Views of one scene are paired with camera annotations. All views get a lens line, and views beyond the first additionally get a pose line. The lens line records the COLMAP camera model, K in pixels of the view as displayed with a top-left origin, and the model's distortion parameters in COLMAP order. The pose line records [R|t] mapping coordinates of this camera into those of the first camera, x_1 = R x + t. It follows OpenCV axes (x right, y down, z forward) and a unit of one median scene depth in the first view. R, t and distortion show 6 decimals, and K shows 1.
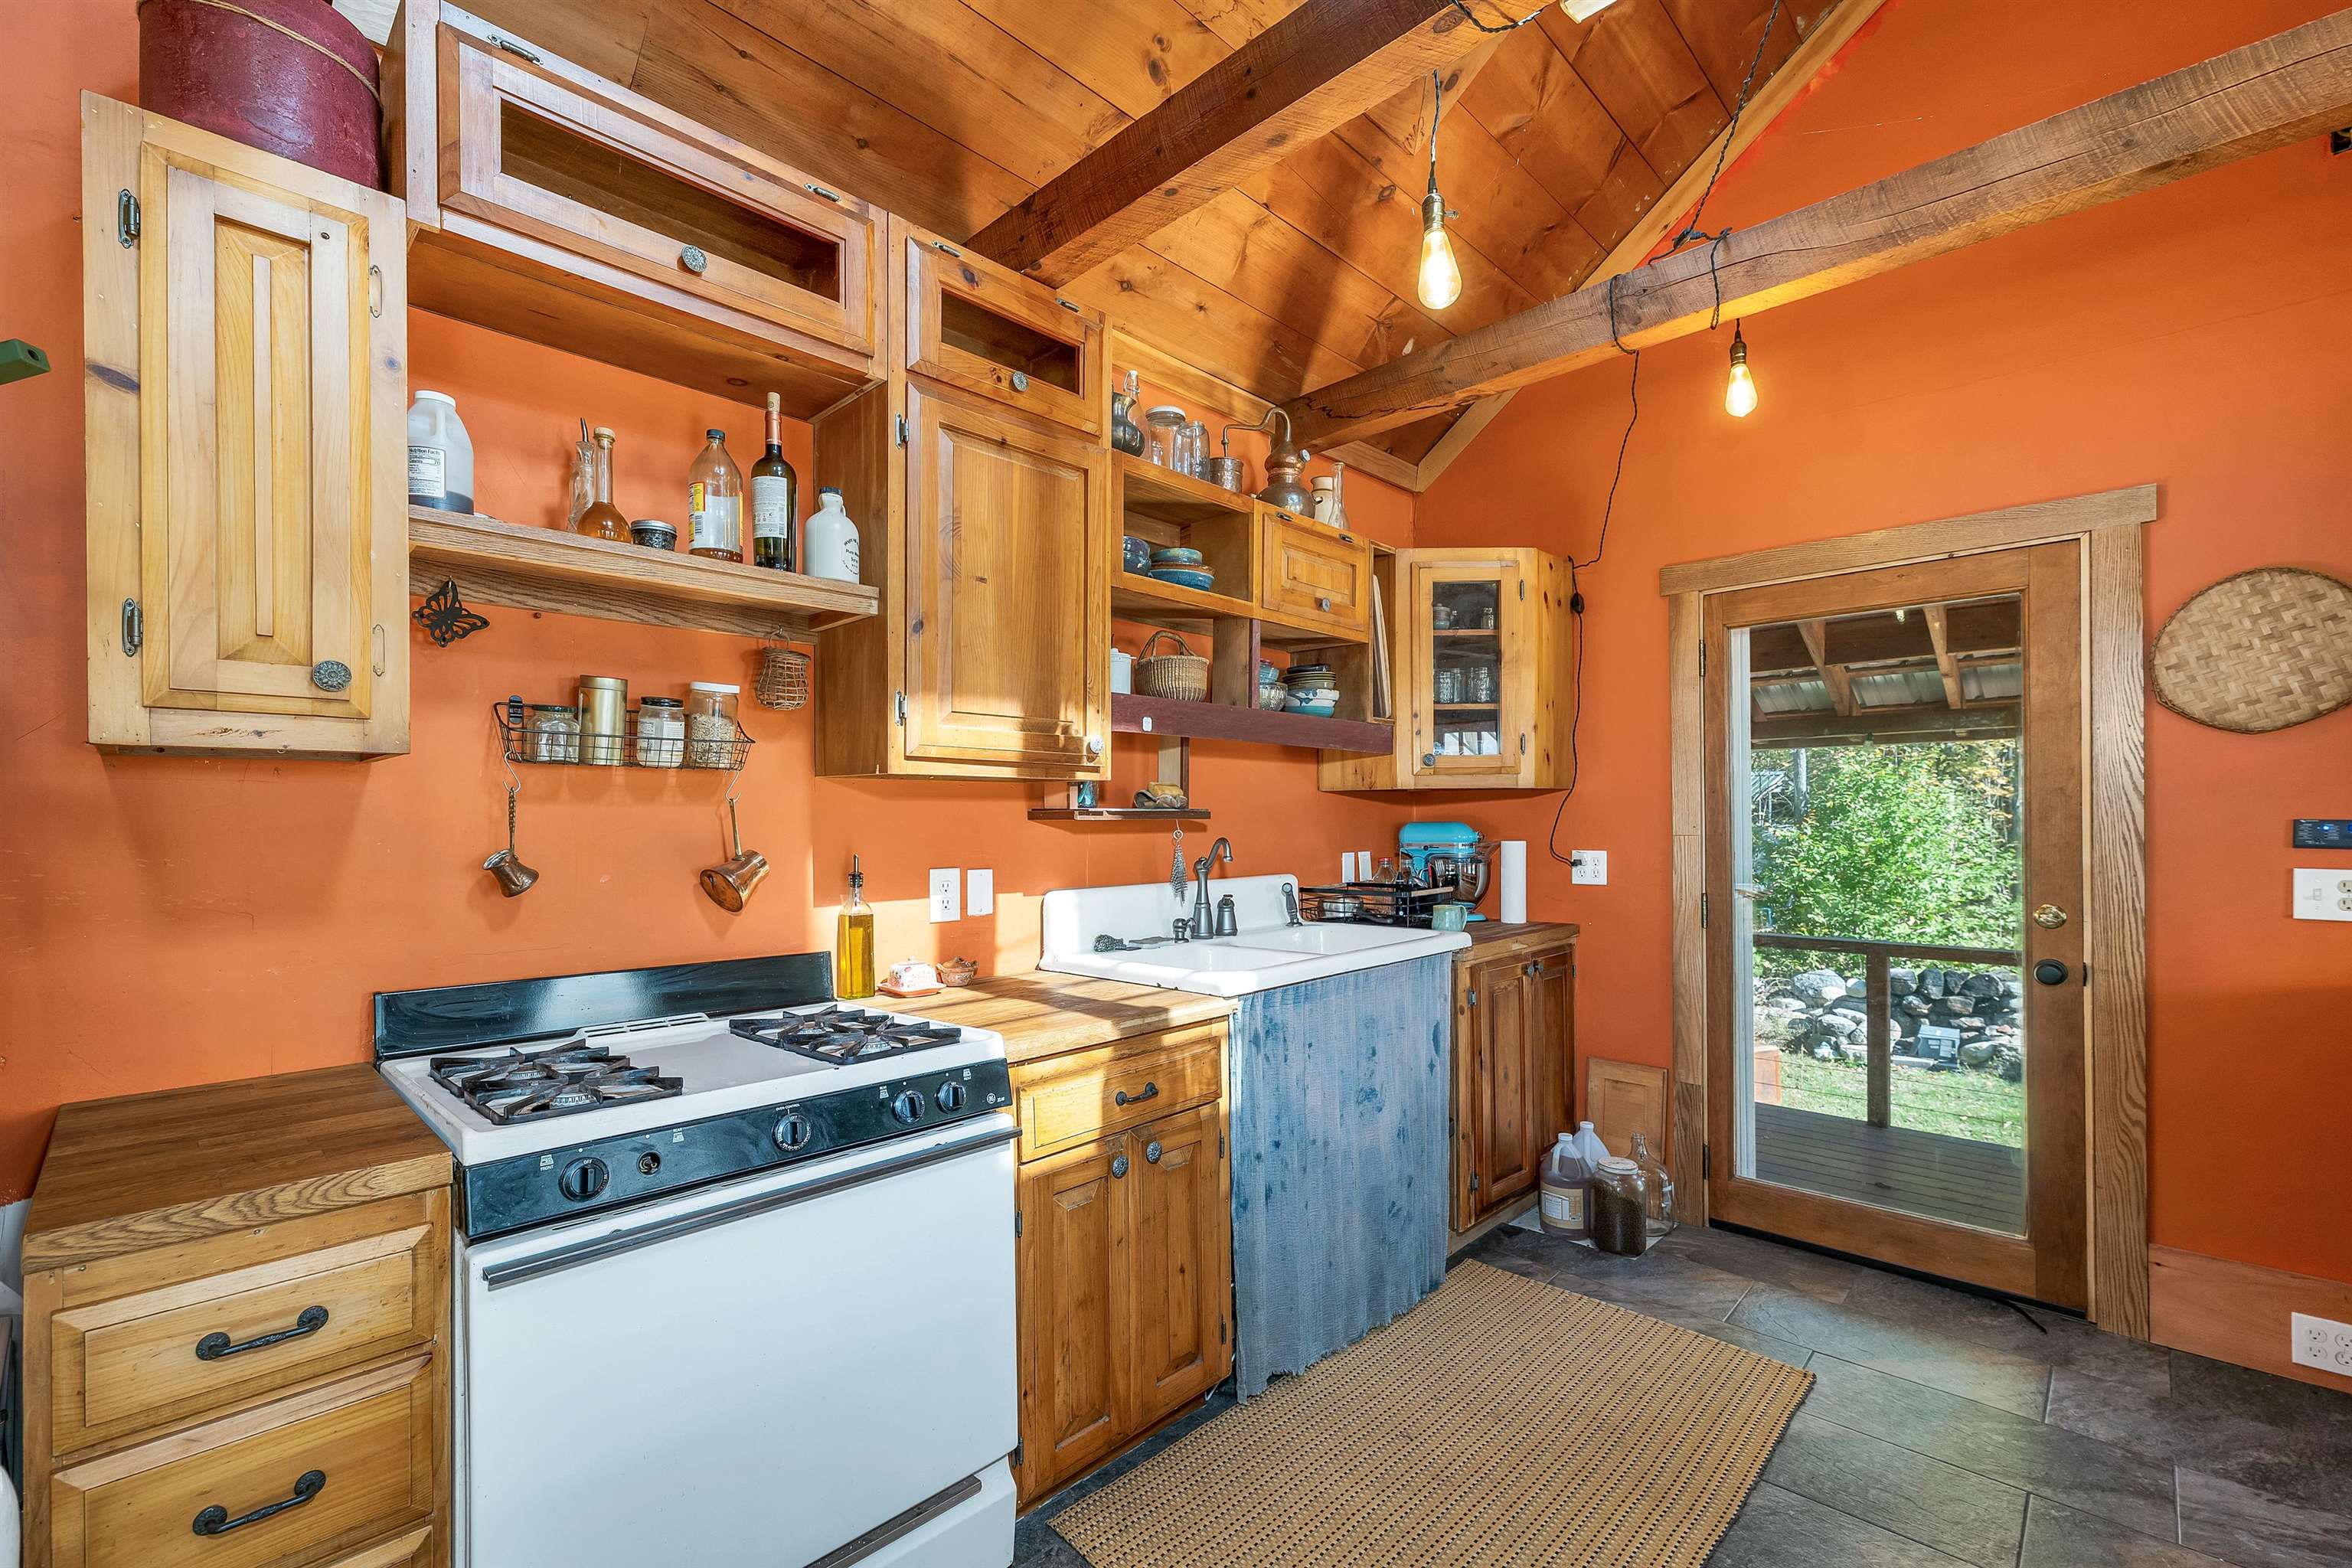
lens RADIAL K [[1006.0, 0, 1169.3], [0, 1006.0, 815.6], [0, 0, 1]] dist [0.001996, -0.000061]
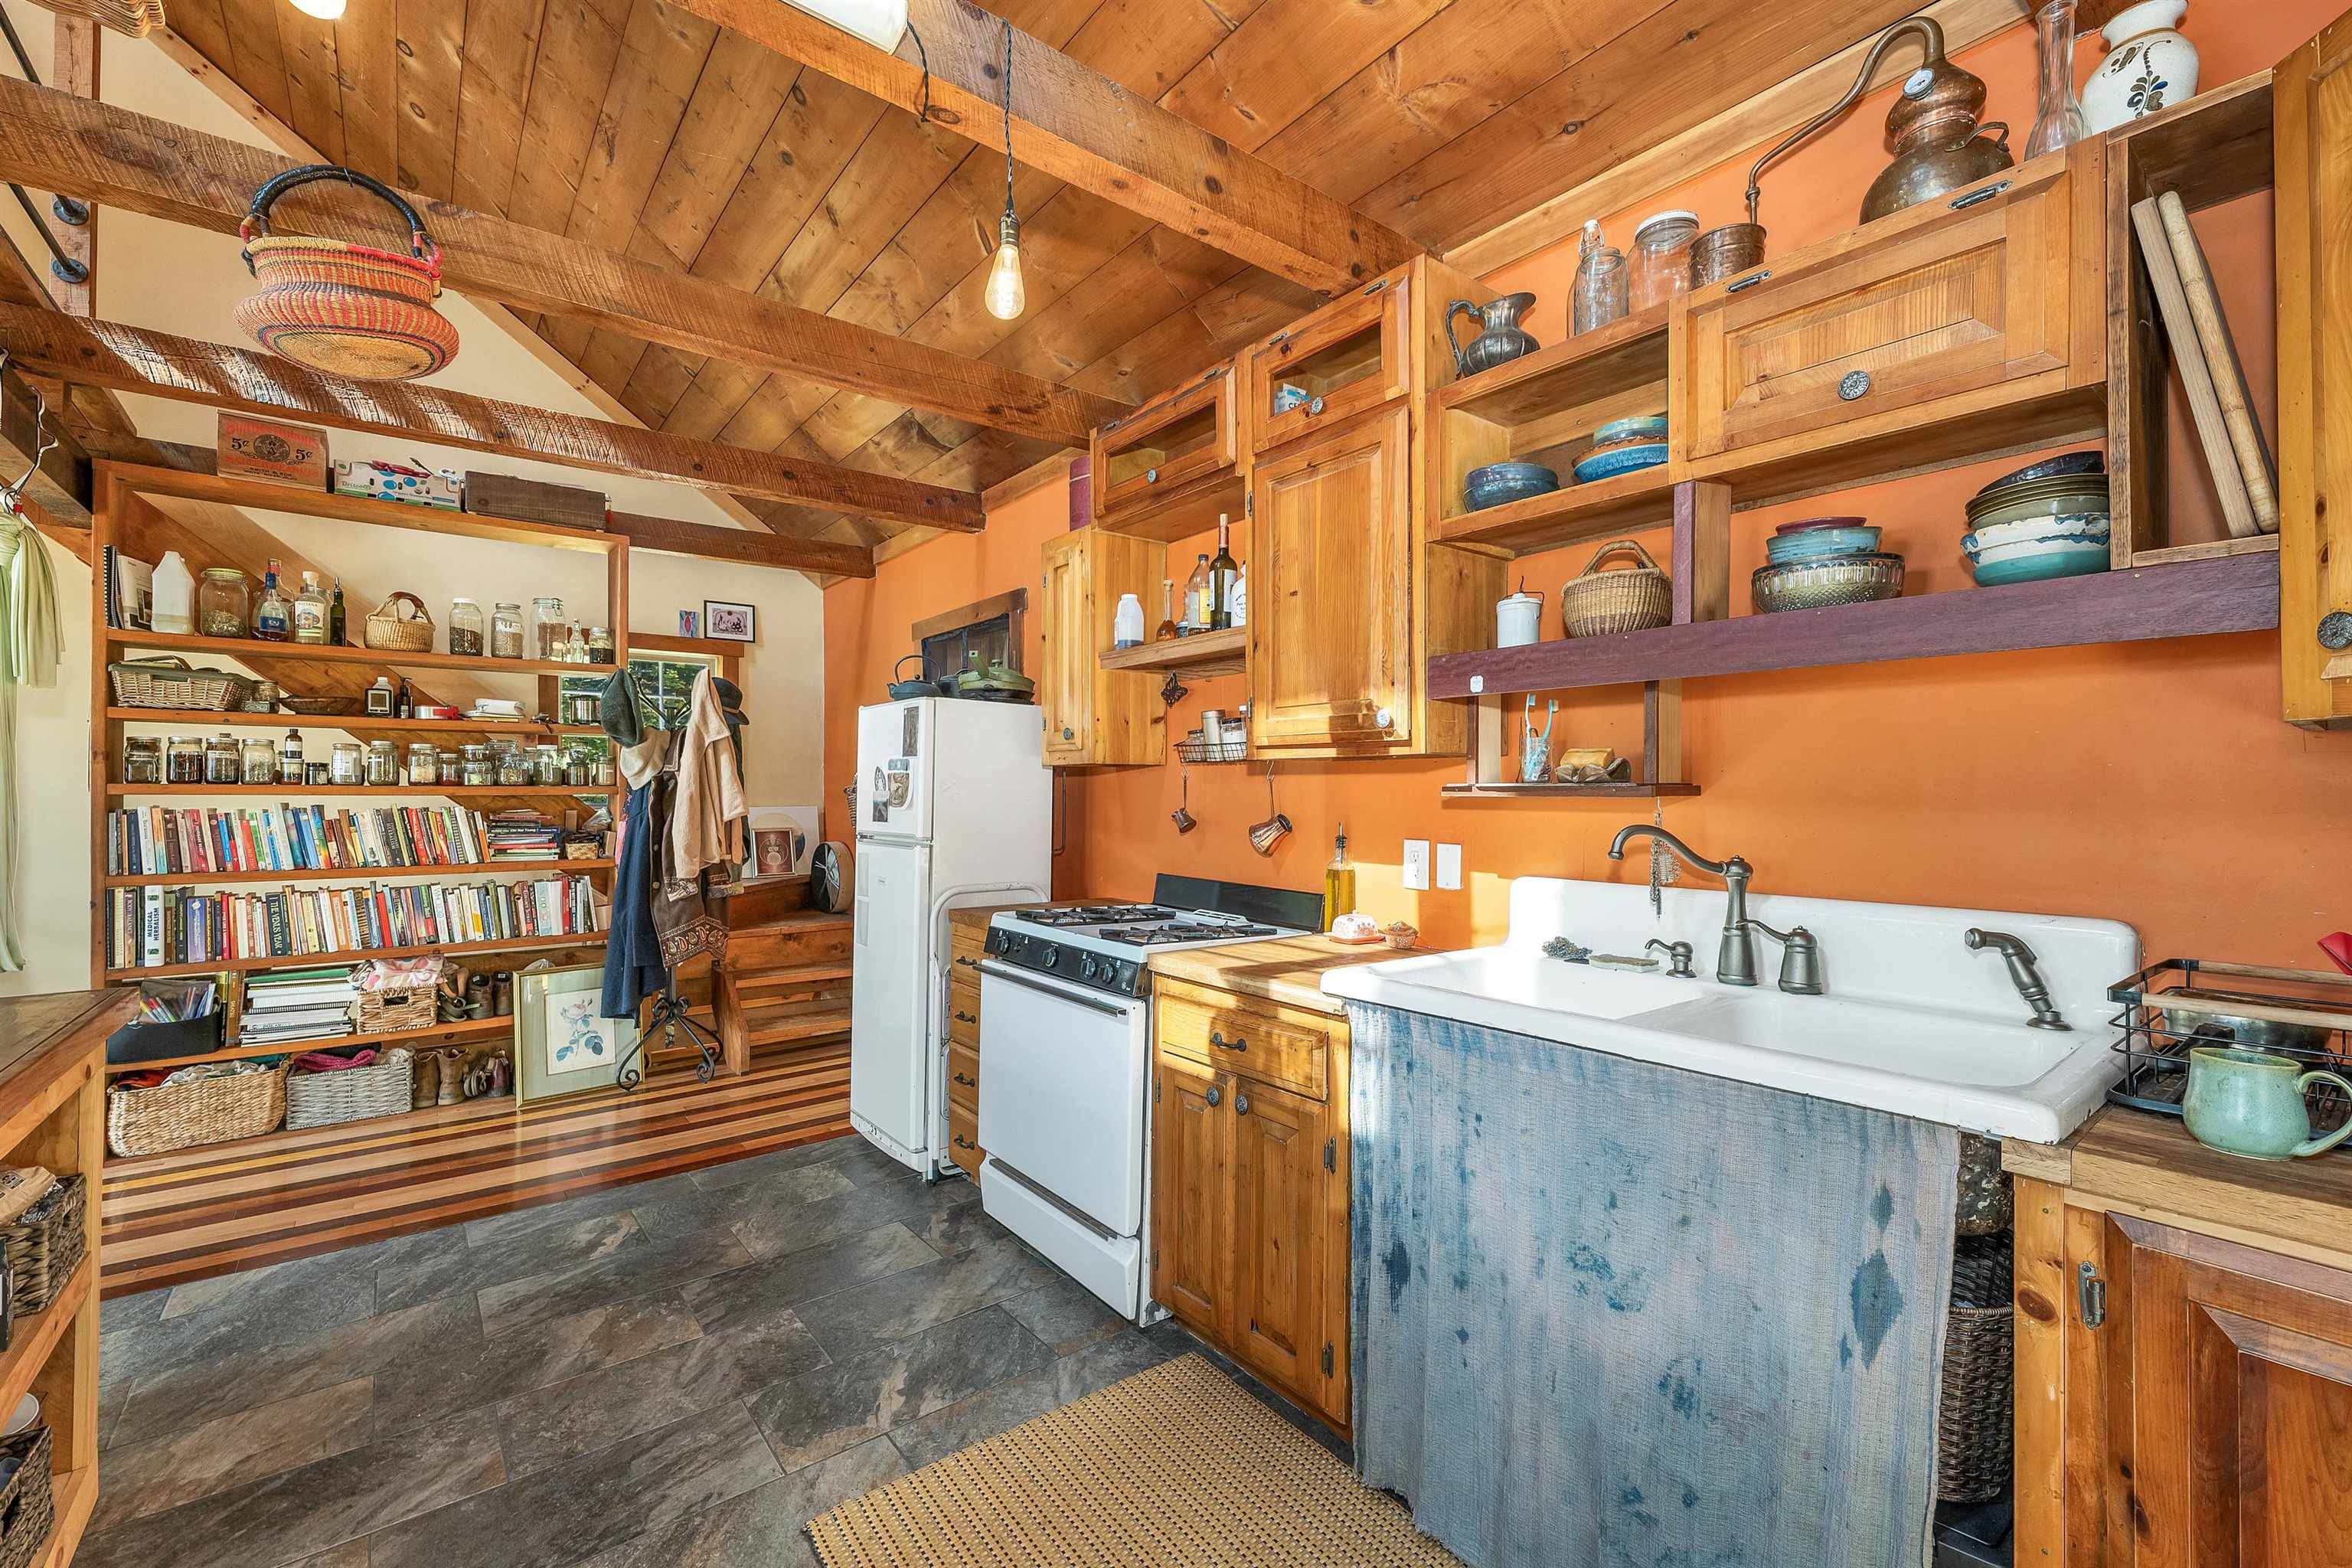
lens RADIAL K [[977.0, 0, 1176.0], [0, 977.0, 784.0], [0, 0, 1]] dist [0.001721, 0.000014]
pose [[-0.130217, -0.003078, -0.991481, 0.926140], [0.000765, 0.999995, -0.003205, -0.004880], [0.991485, -0.001176, -0.130214, 0.958385]]
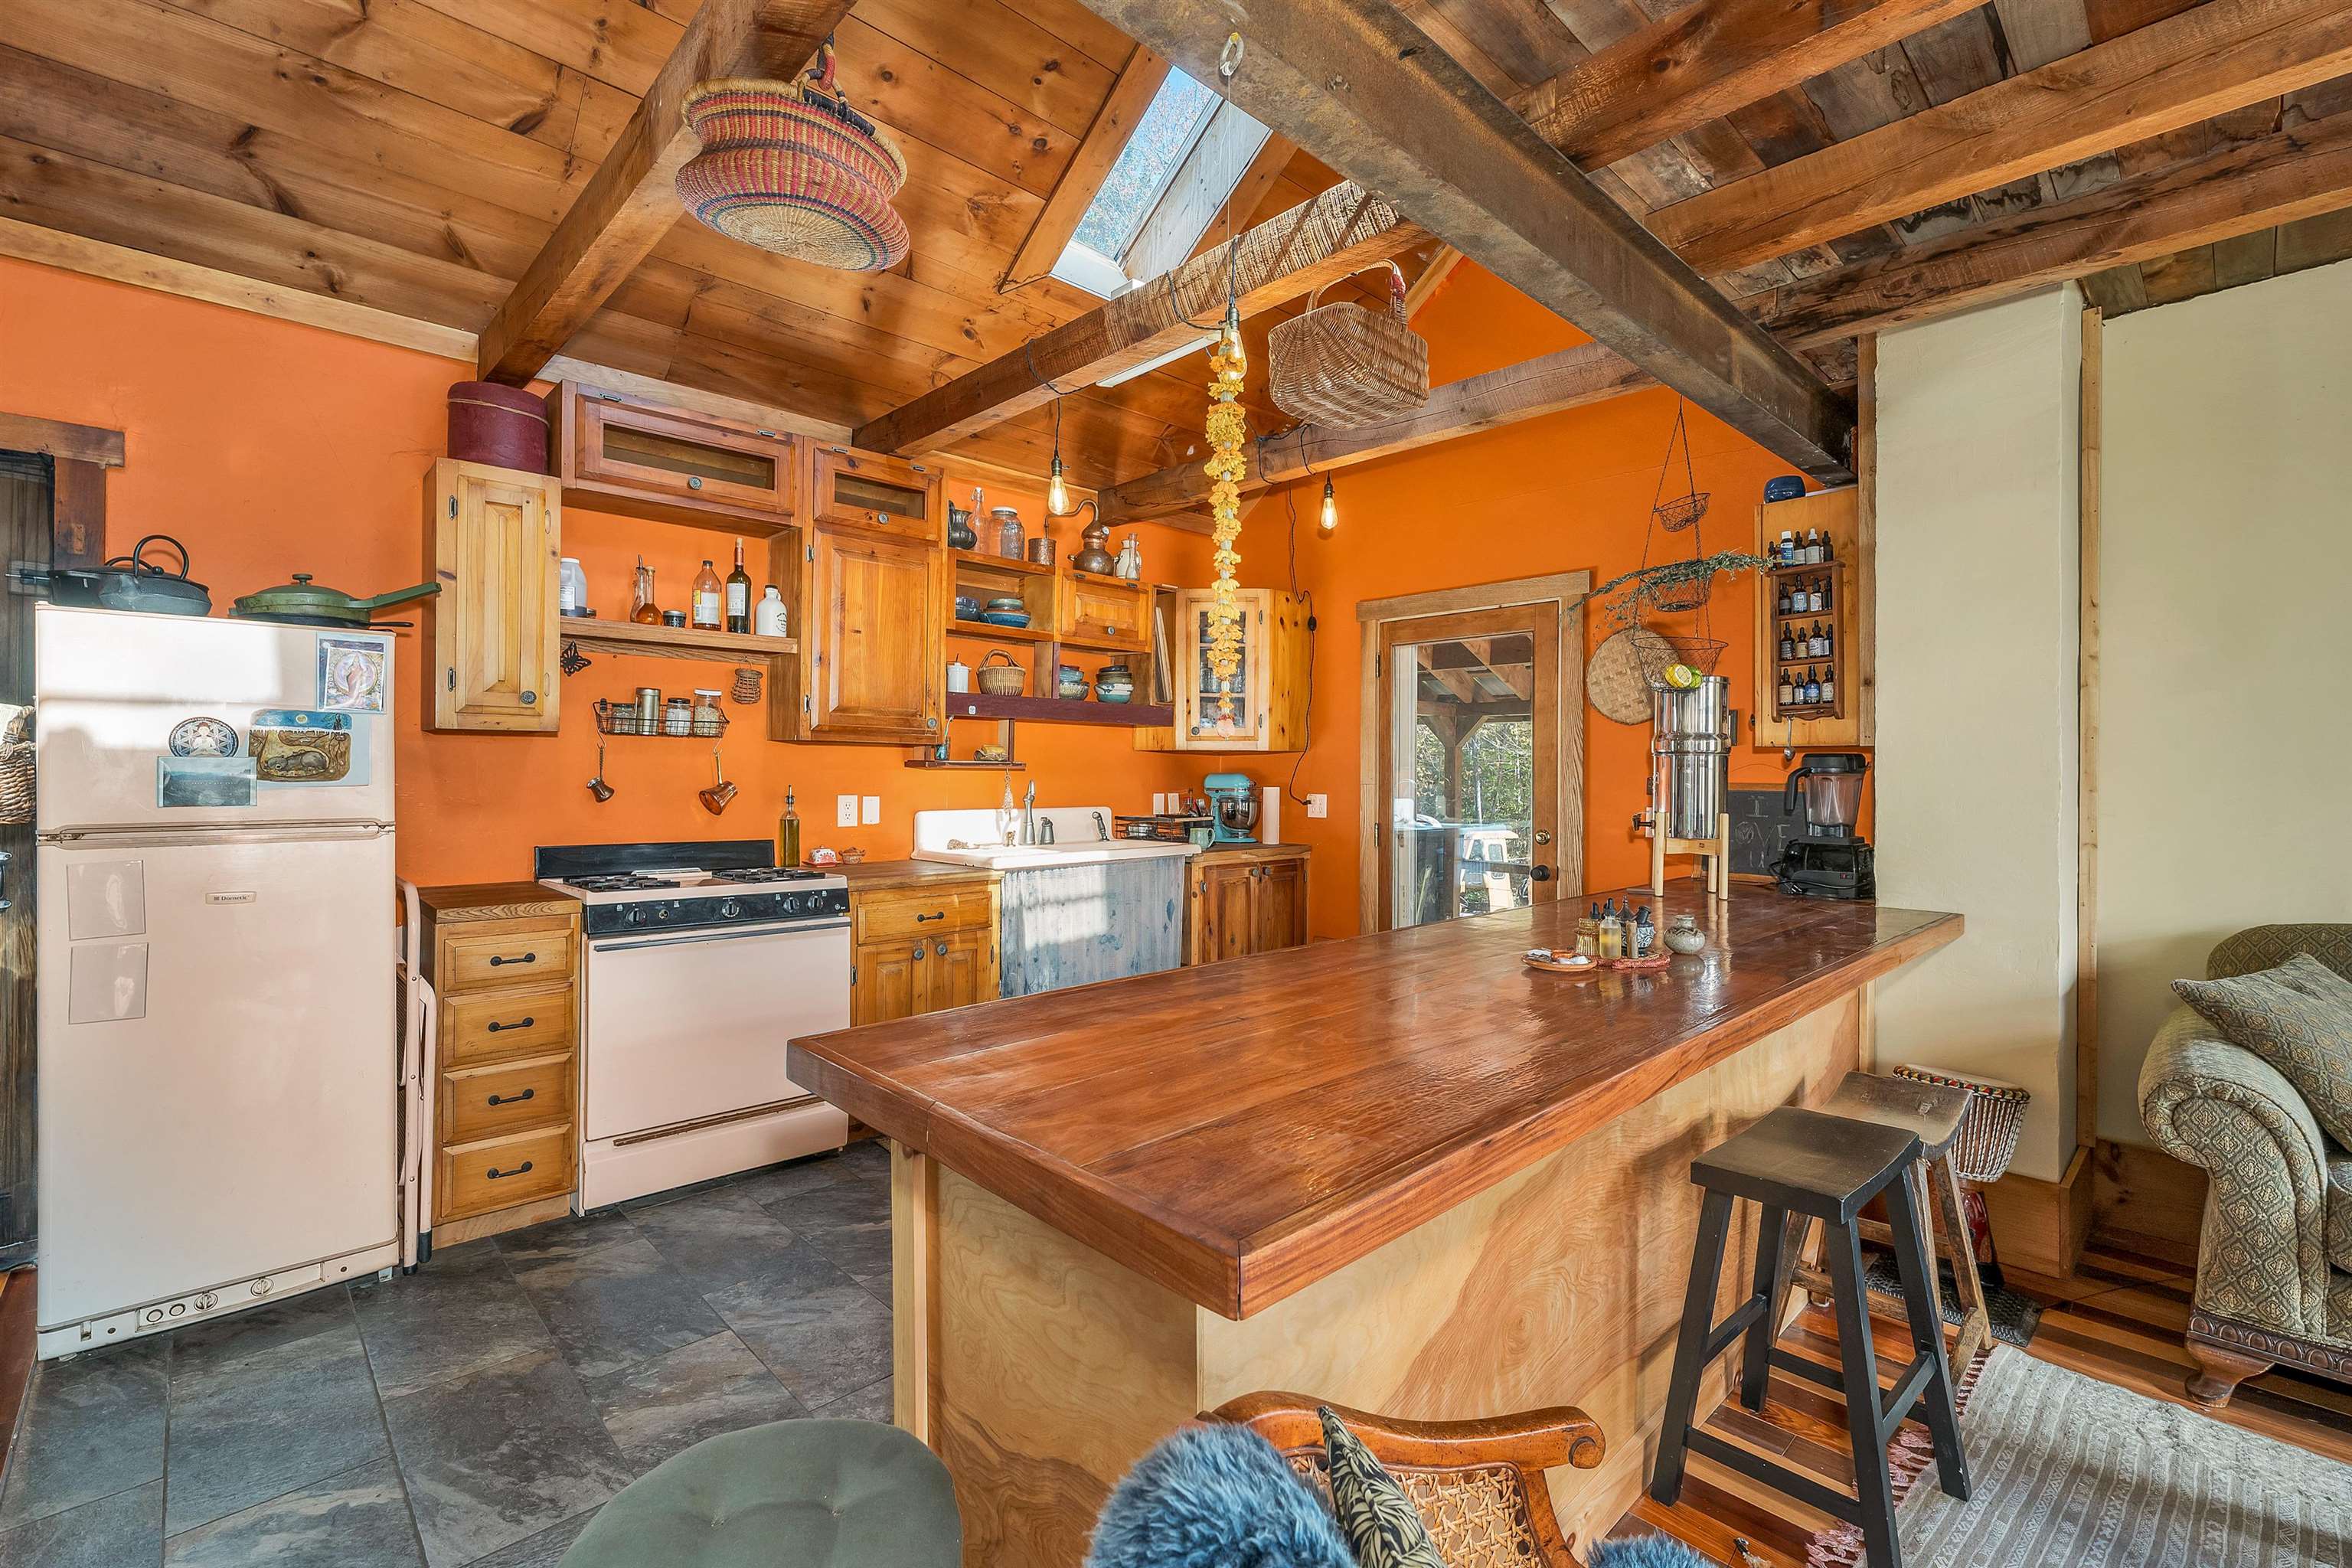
lens RADIAL K [[1024.7, 0, 1190.8], [0, 1024.7, 768.3], [0, 0, 1]] dist [-0.002238, -0.000238]
pose [[0.999320, 0.014632, -0.033840, 0.442848], [-0.014577, 0.999892, 0.001879, -0.003921], [0.033864, -0.001384, 0.999425, -0.751952]]
